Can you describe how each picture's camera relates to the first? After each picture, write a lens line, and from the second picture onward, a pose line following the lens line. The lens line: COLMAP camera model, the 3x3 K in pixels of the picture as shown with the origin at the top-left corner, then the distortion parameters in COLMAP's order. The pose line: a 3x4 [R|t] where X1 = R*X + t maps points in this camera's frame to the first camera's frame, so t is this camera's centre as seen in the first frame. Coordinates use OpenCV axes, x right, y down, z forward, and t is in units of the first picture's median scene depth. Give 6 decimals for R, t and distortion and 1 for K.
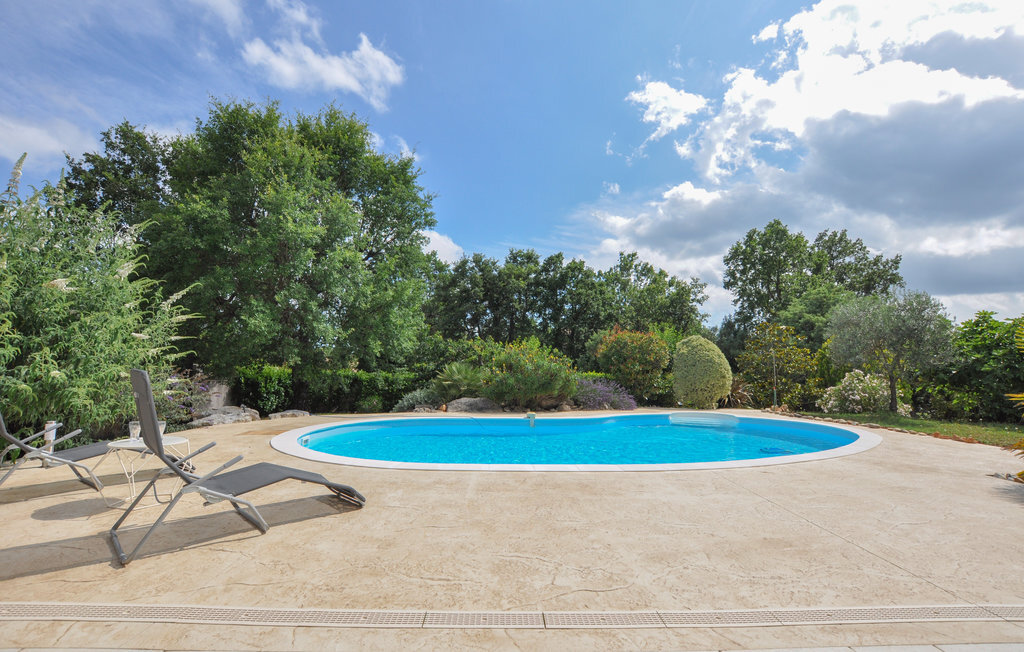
lens RADIAL K [[449.0, 0, 512.9], [0, 449.0, 318.8], [0, 0, 1]] dist [-0.020594, 0.000596]
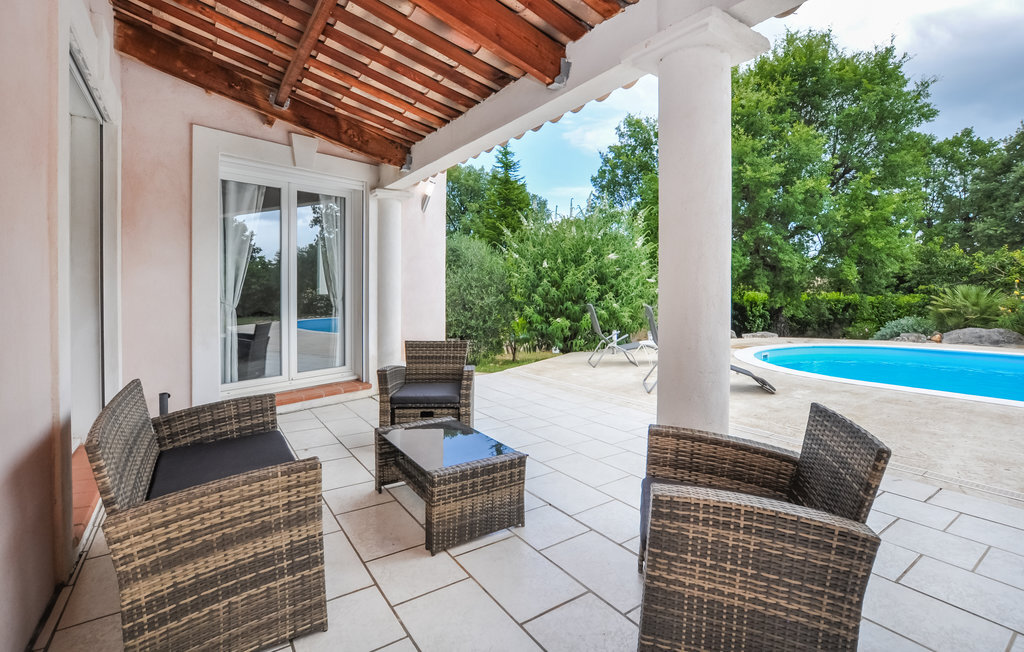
lens RADIAL K [[449.0, 0, 512.9], [0, 449.0, 318.8], [0, 0, 1]] dist [-0.020594, 0.000596]
pose [[0.536278, 0.029465, -0.843527, 0.090667], [0.115063, 0.987508, 0.107646, -0.019375], [0.836162, -0.154787, 0.526189, -0.100399]]
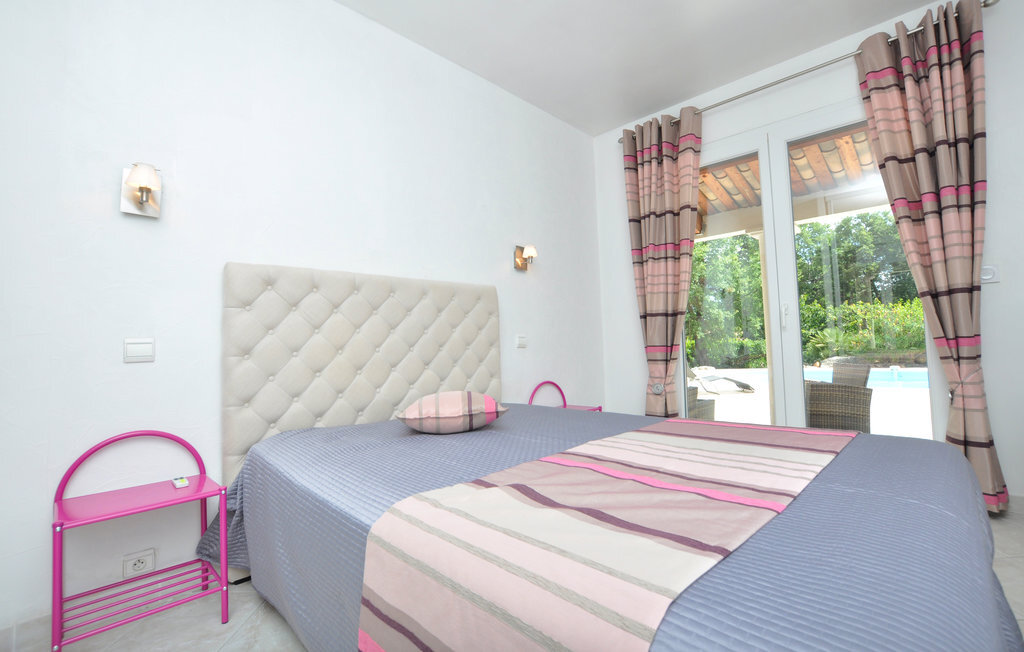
lens RADIAL K [[449.0, 0, 512.9], [0, 449.0, 318.8], [0, 0, 1]] dist [-0.020594, 0.000596]
pose [[0.694776, -0.078604, -0.714918, 0.123125], [0.125621, 0.991993, 0.013013, -0.045932], [0.708171, -0.098850, 0.699087, -0.388694]]
